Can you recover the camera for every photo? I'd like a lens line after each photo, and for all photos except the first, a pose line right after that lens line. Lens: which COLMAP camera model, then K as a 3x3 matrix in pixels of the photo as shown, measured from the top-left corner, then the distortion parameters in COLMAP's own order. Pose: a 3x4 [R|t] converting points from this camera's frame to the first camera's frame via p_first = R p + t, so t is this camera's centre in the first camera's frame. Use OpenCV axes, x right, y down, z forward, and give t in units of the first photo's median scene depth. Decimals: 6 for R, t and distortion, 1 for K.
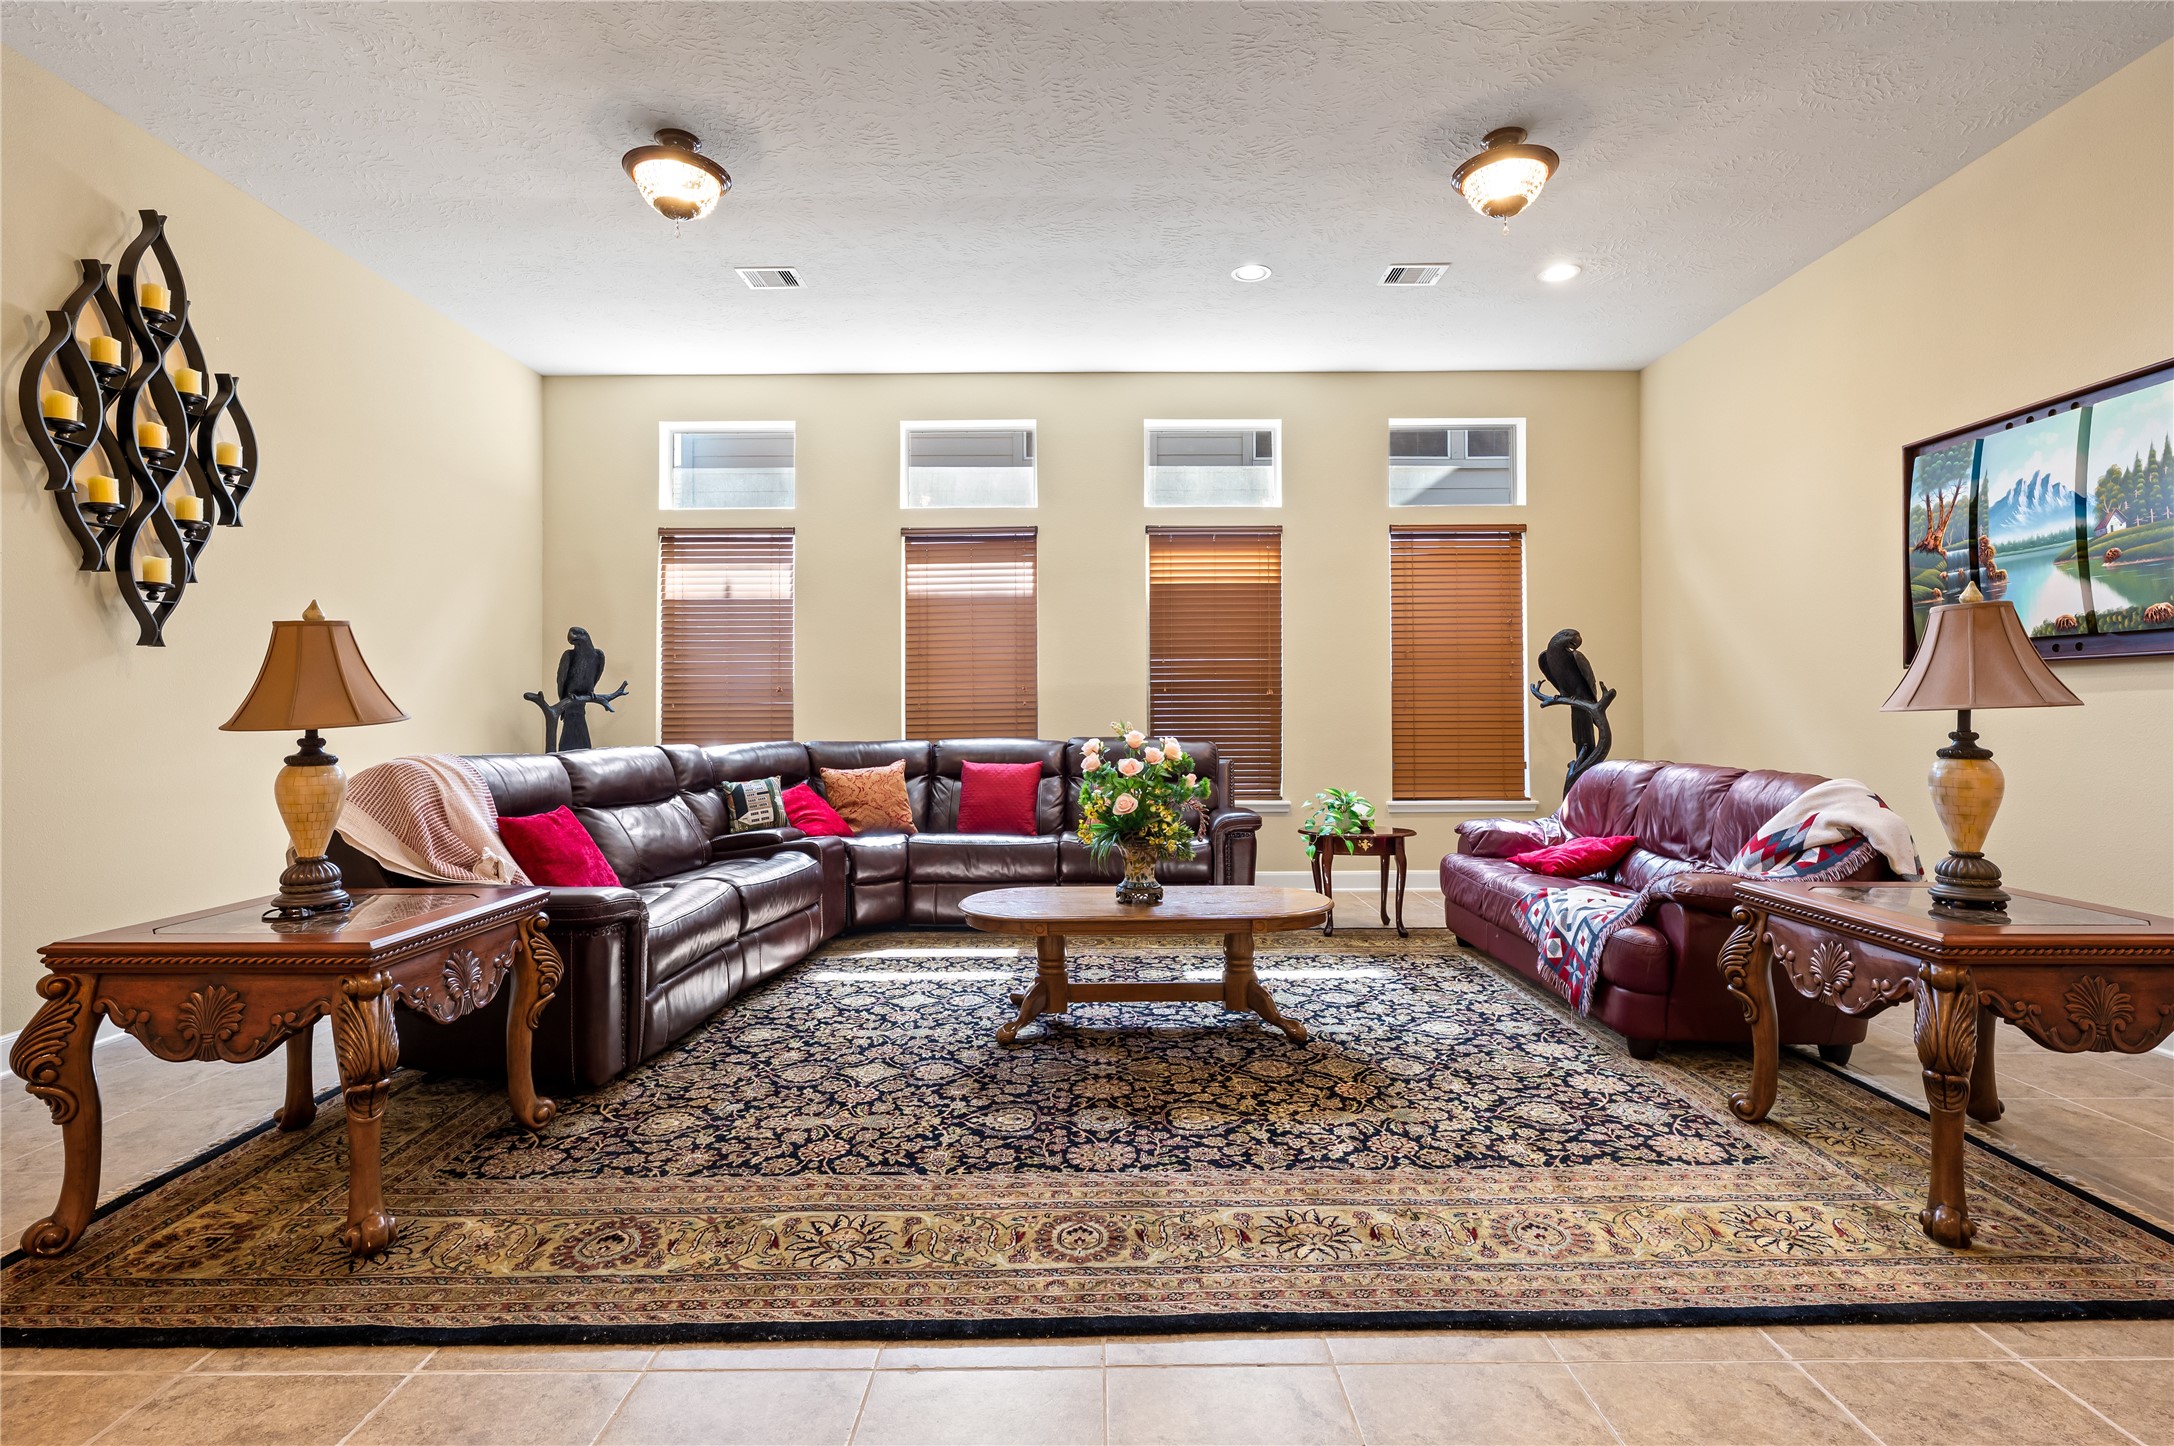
lens RADIAL K [[1016.9, 0, 1091.6], [0, 1016.9, 721.3], [0, 0, 1]] dist [-0.007424, -0.001389]
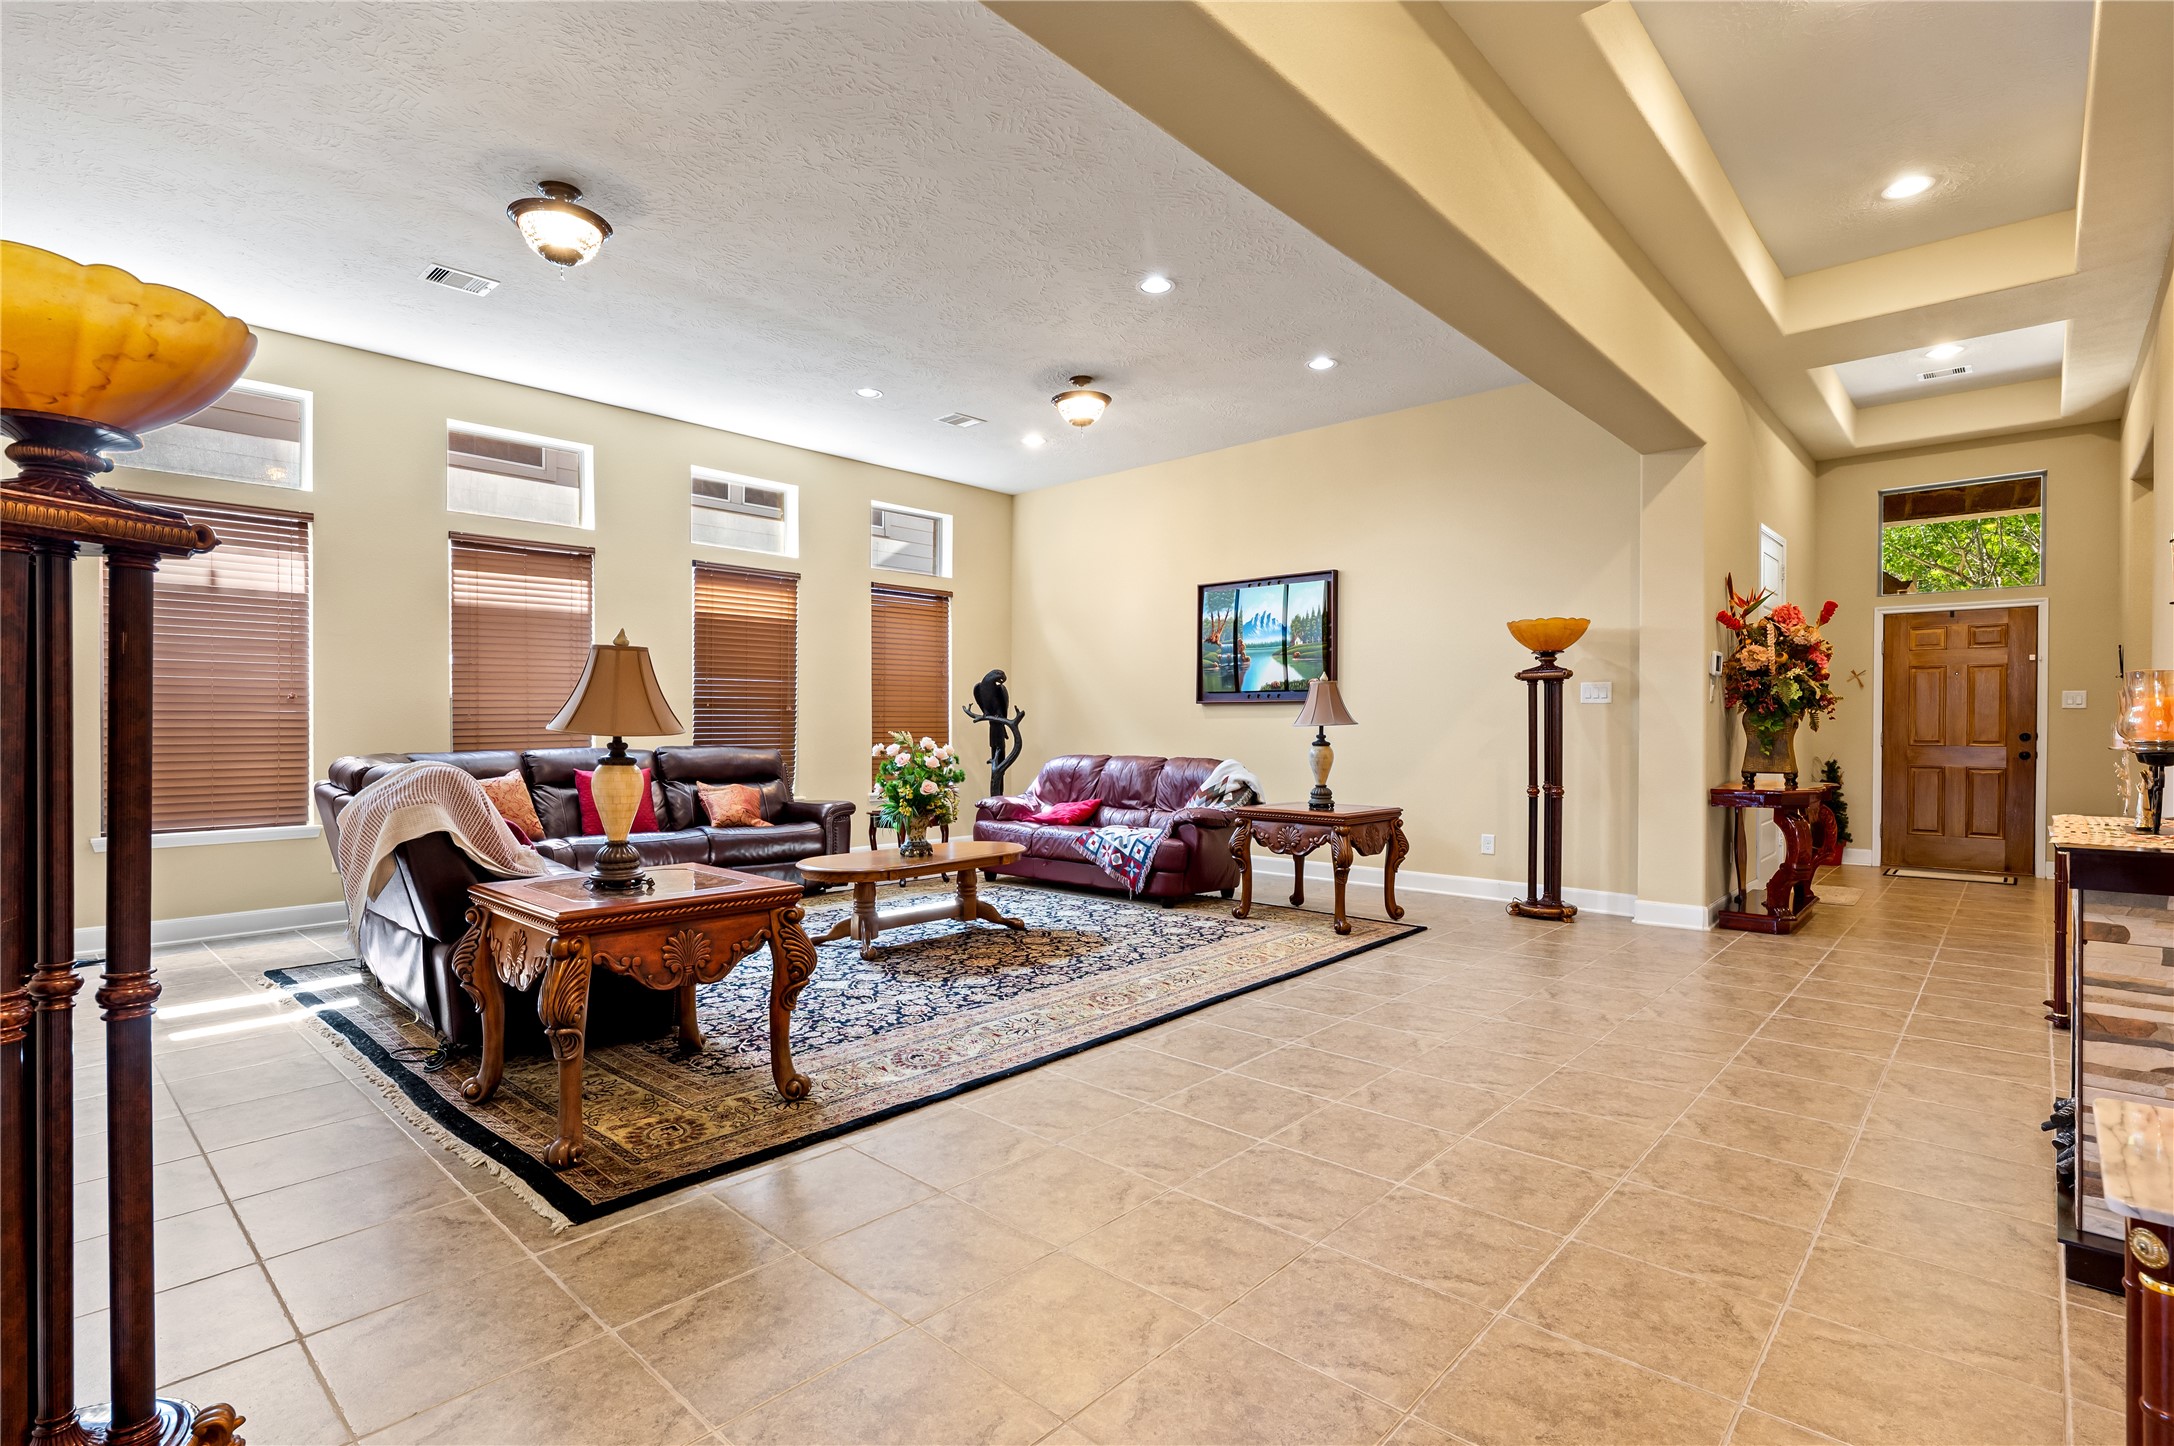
lens RADIAL K [[1016.9, 0, 1065.0], [0, 1016.9, 739.3], [0, 0, 1]] dist [-0.007424, -0.001389]
pose [[0.694271, -0.005377, 0.719694, -0.837991], [0.001633, 0.999981, 0.005896, 0.003750], [-0.719712, -0.002918, 0.694267, -0.155372]]
